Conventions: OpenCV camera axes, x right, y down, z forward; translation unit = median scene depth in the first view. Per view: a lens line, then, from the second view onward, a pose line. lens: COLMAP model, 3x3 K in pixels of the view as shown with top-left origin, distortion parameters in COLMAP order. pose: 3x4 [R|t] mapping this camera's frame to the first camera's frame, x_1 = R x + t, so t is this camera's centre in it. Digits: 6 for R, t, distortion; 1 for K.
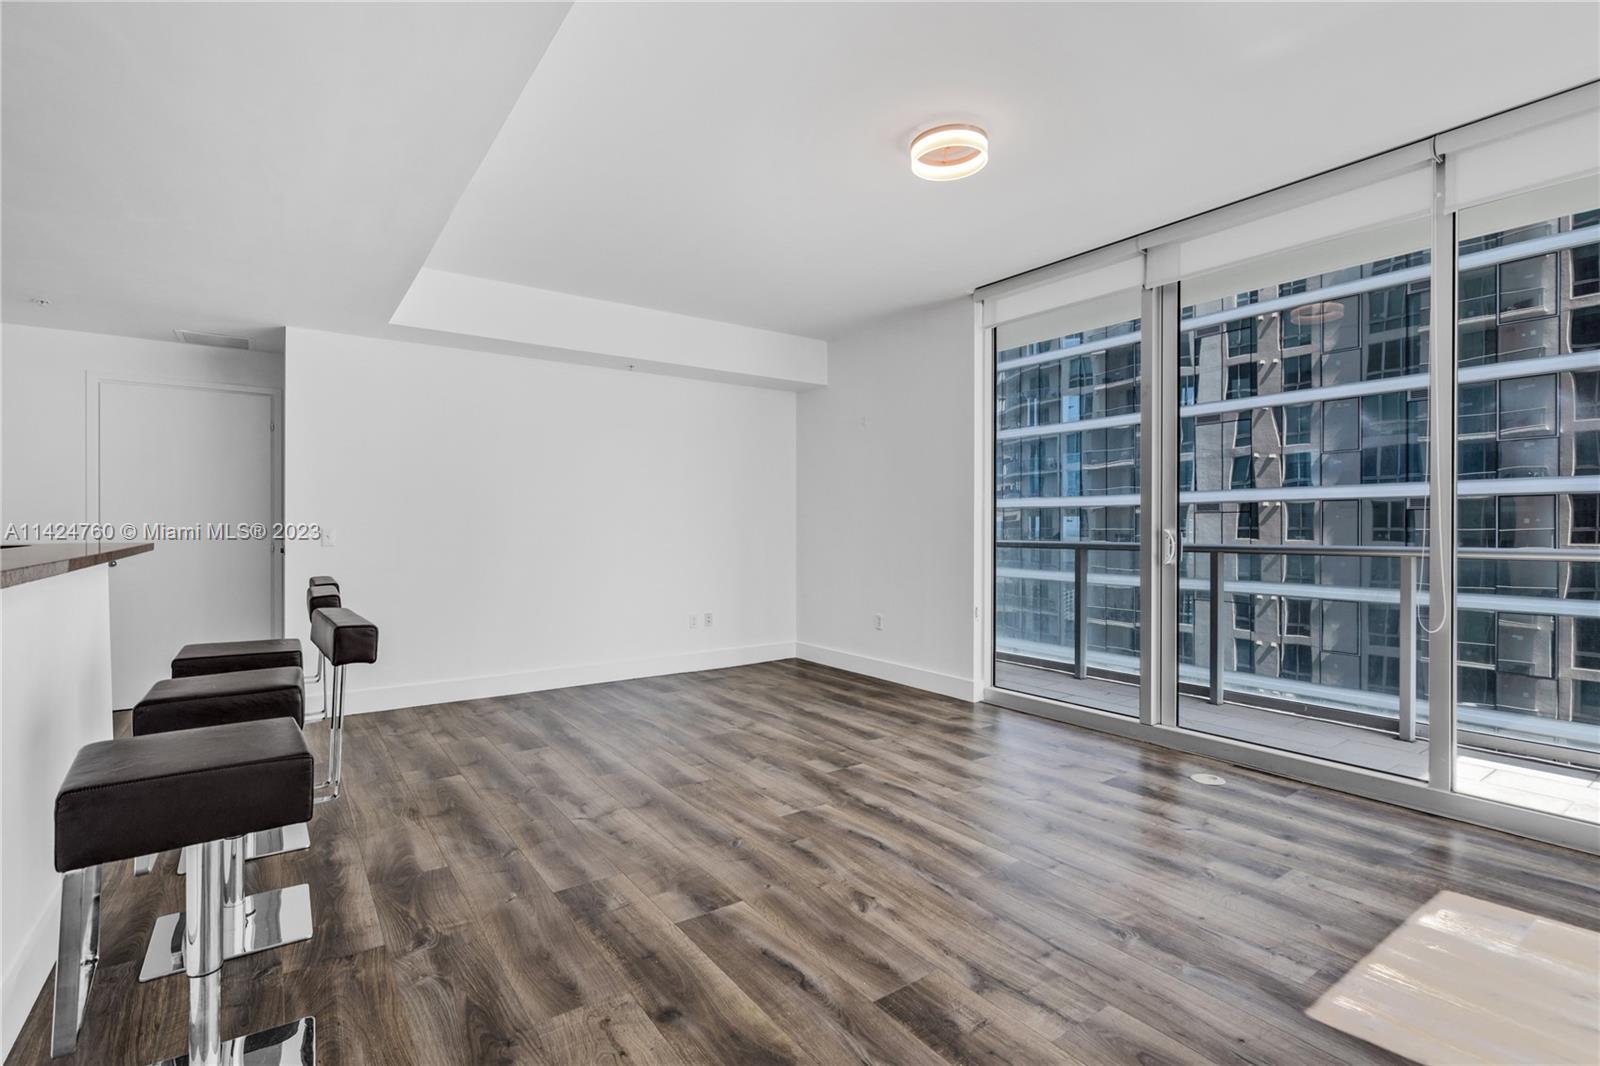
lens RADIAL K [[736.4, 0, 800.4], [0, 736.4, 520.3], [0, 0, 1]] dist [-0.000718, 0.000735]
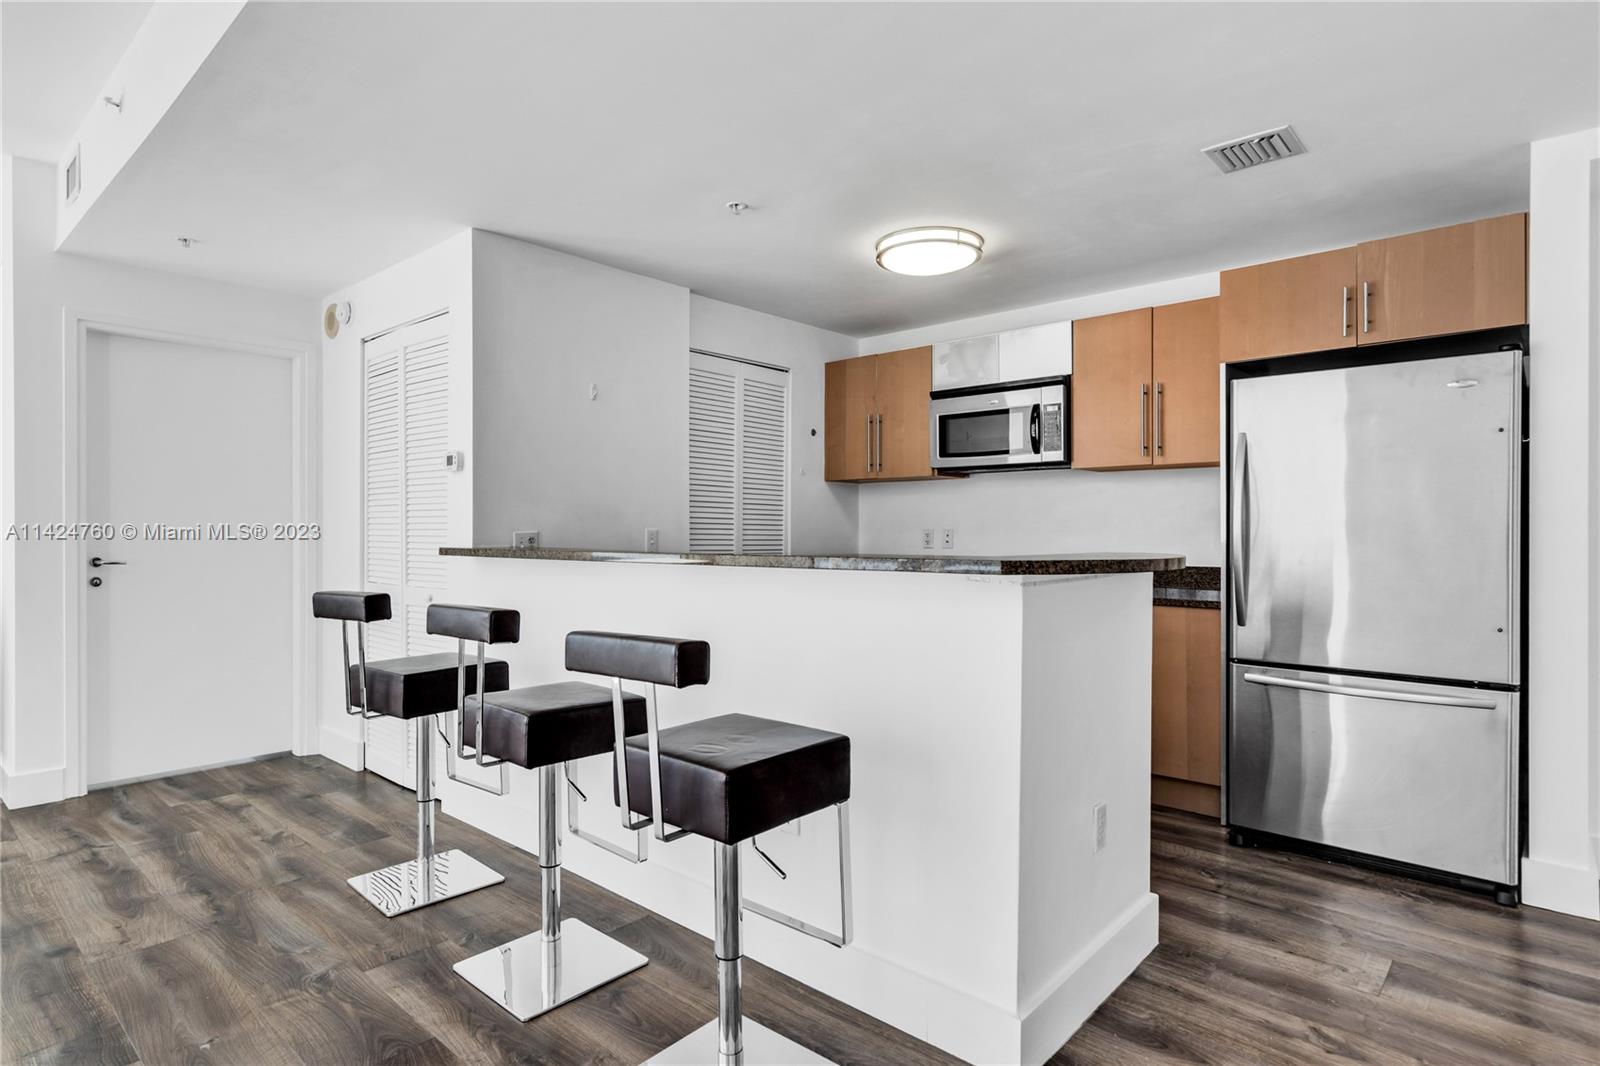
lens RADIAL K [[855.9, 0, 794.5], [0, 855.9, 532.5], [0, 0, 1]] dist [0.010080, -0.000408]
pose [[-0.978077, -0.001302, -0.208237, -0.626047], [-0.000170, 0.999985, -0.005454, 0.015015], [0.208241, -0.005299, -0.978063, 1.570114]]
